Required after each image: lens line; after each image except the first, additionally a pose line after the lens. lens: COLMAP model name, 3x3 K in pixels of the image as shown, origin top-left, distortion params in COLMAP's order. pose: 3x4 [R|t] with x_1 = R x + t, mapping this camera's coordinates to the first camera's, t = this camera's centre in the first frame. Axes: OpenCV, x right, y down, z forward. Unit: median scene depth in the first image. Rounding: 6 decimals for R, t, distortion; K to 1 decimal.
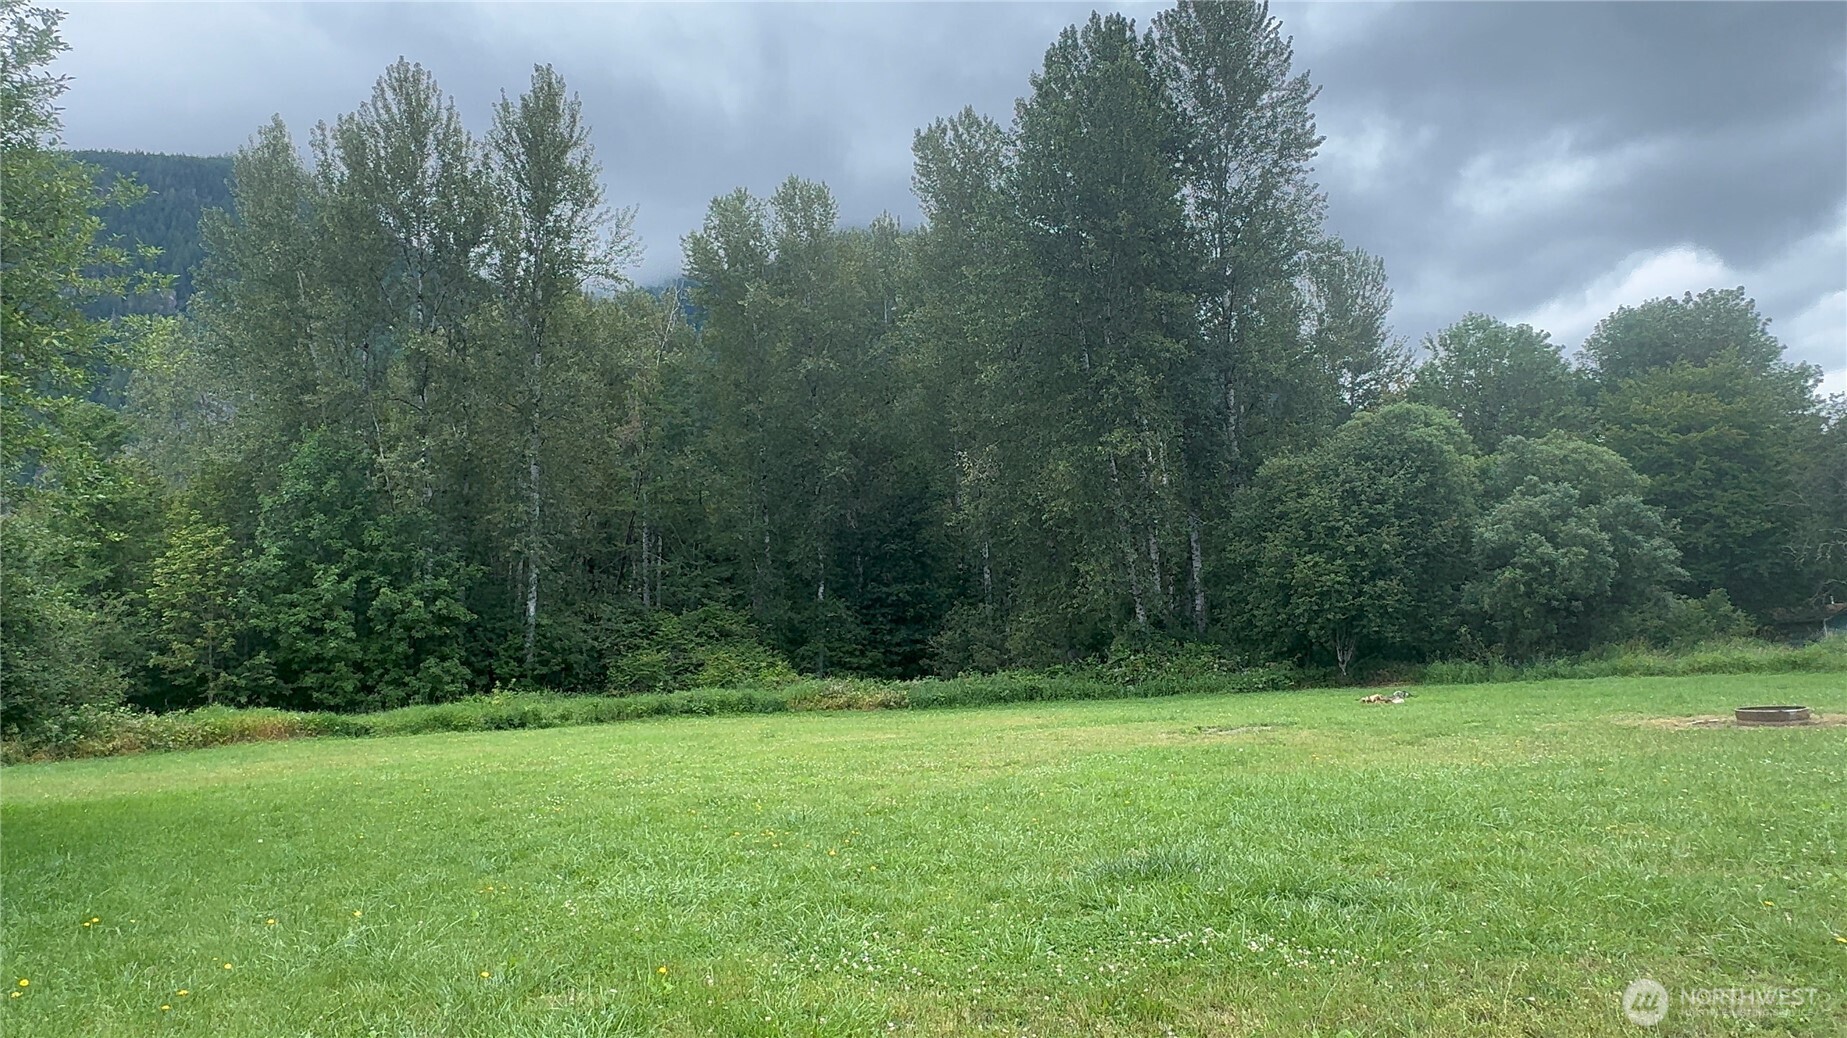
lens RADIAL K [[1096.7, 0, 909.5], [0, 1096.7, 506.2], [0, 0, 1]] dist [-0.009009, 0.008158]
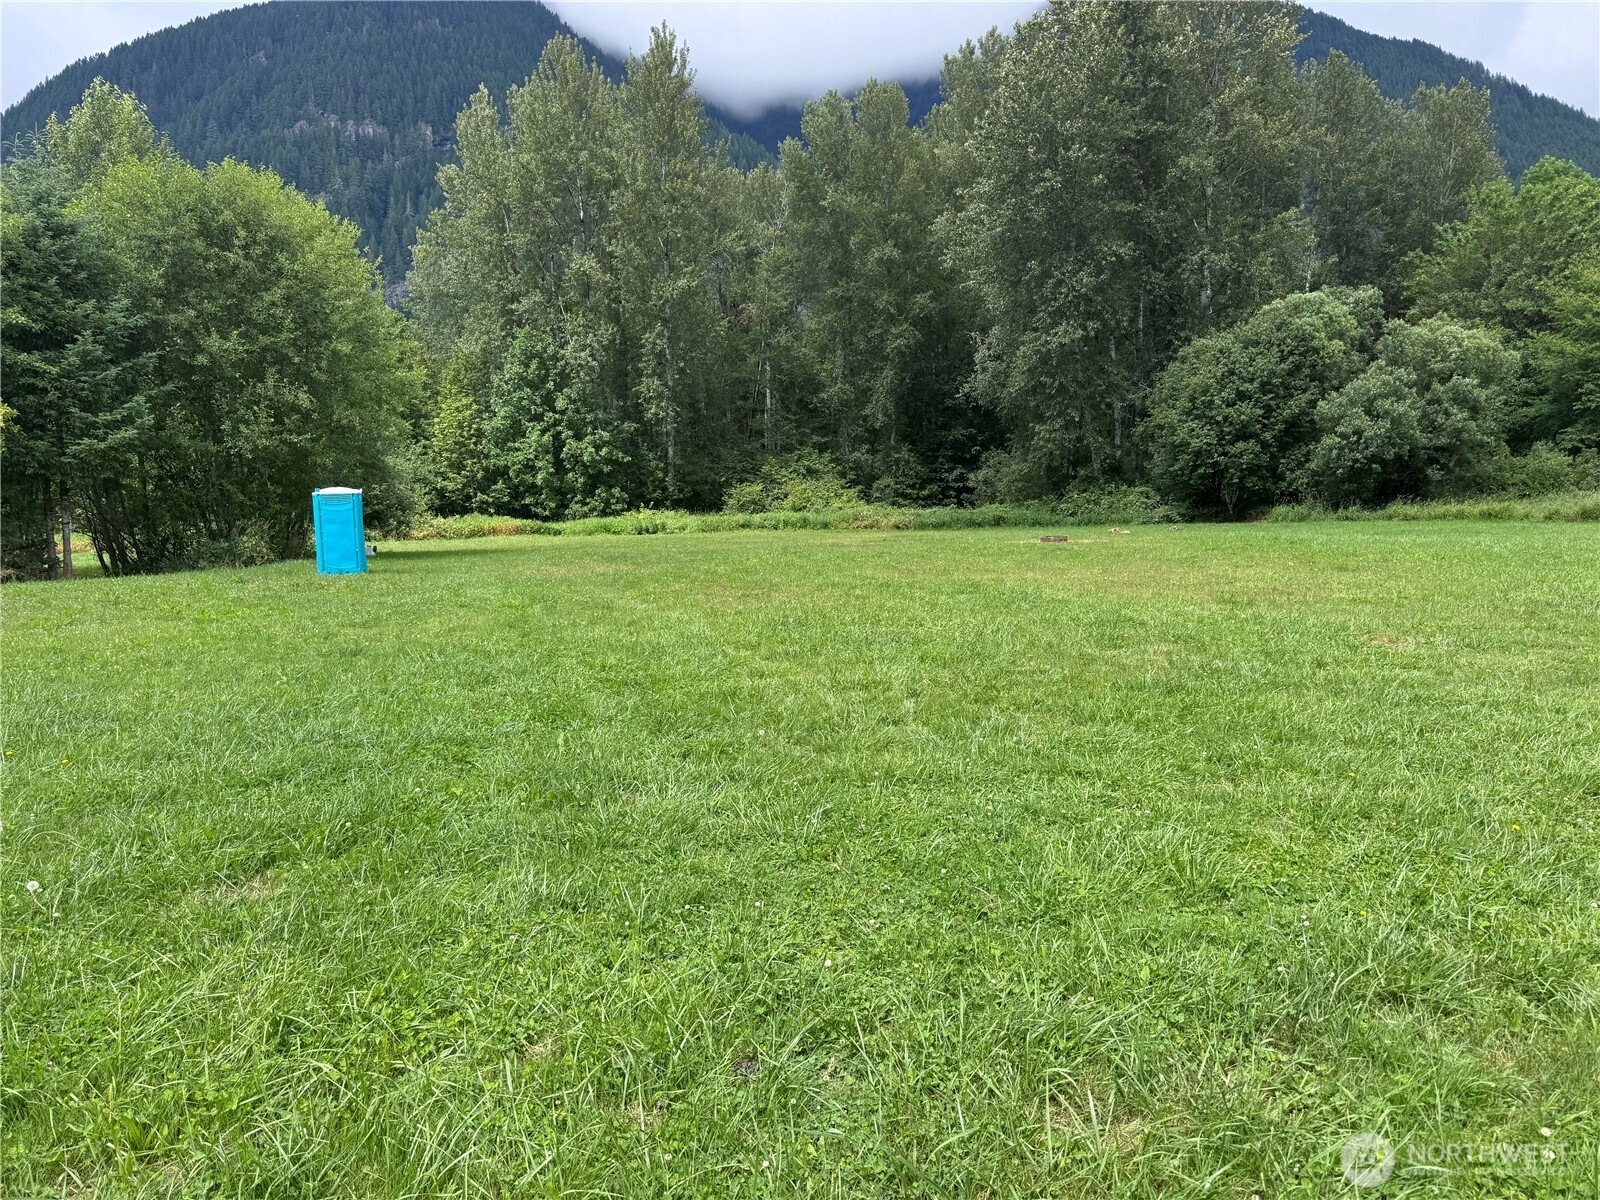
lens RADIAL K [[1131.8, 0, 794.4], [0, 1131.8, 595.0], [0, 0, 1]] dist [0.040180, -0.049972]
pose [[0.953307, 0.048035, -0.298159, 0.286398], [0.023782, 0.972264, 0.232675, -0.071880], [0.301065, -0.228901, 0.925723, -0.390955]]
